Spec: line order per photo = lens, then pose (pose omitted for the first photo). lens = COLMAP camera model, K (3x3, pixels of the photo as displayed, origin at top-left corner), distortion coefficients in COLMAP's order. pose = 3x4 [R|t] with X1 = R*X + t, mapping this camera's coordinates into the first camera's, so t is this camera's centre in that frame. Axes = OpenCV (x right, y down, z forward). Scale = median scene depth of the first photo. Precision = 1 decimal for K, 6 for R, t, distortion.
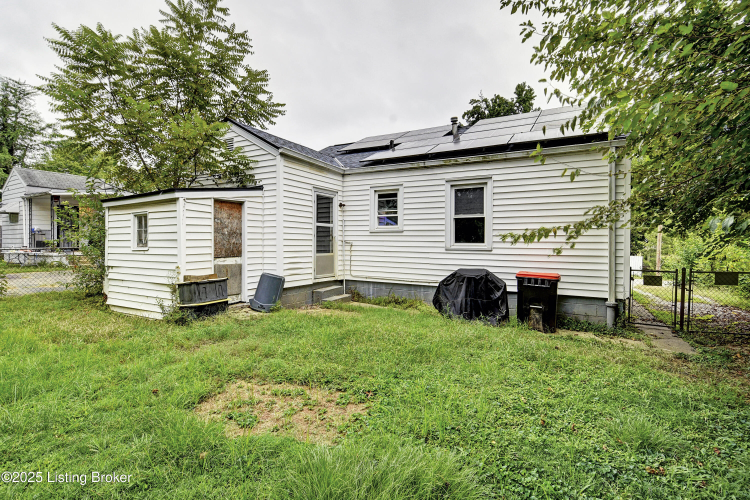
lens RADIAL K [[359.4, 0, 378.5], [0, 359.4, 246.3], [0, 0, 1]] dist [-0.001268, -0.013950]
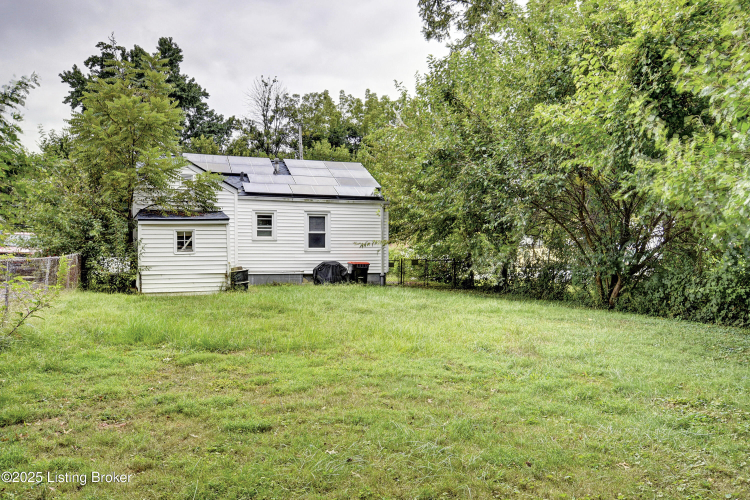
lens RADIAL K [[597.3, 0, 375.0], [0, 597.3, 250.0], [0, 0, 1]] dist [-0.001307, 0.000024]
pose [[0.654205, -0.010349, 0.756246, -1.735964], [0.008813, 0.999943, 0.006060, -0.012947], [-0.756266, 0.002700, 0.654259, -1.098051]]
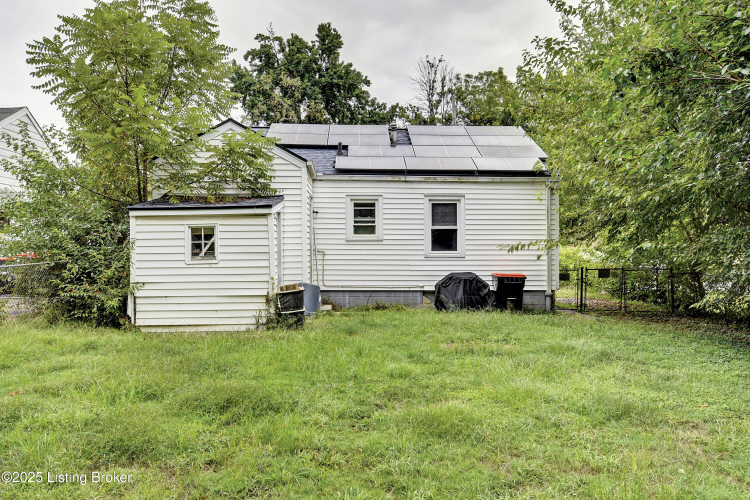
lens RADIAL K [[597.3, 0, 375.0], [0, 597.3, 250.0], [0, 0, 1]] dist [-0.001307, 0.000024]
pose [[0.852903, -0.012564, 0.521918, -0.922209], [0.010664, 0.999921, 0.006645, -0.026736], [-0.521960, -0.000102, 0.852970, -0.508131]]
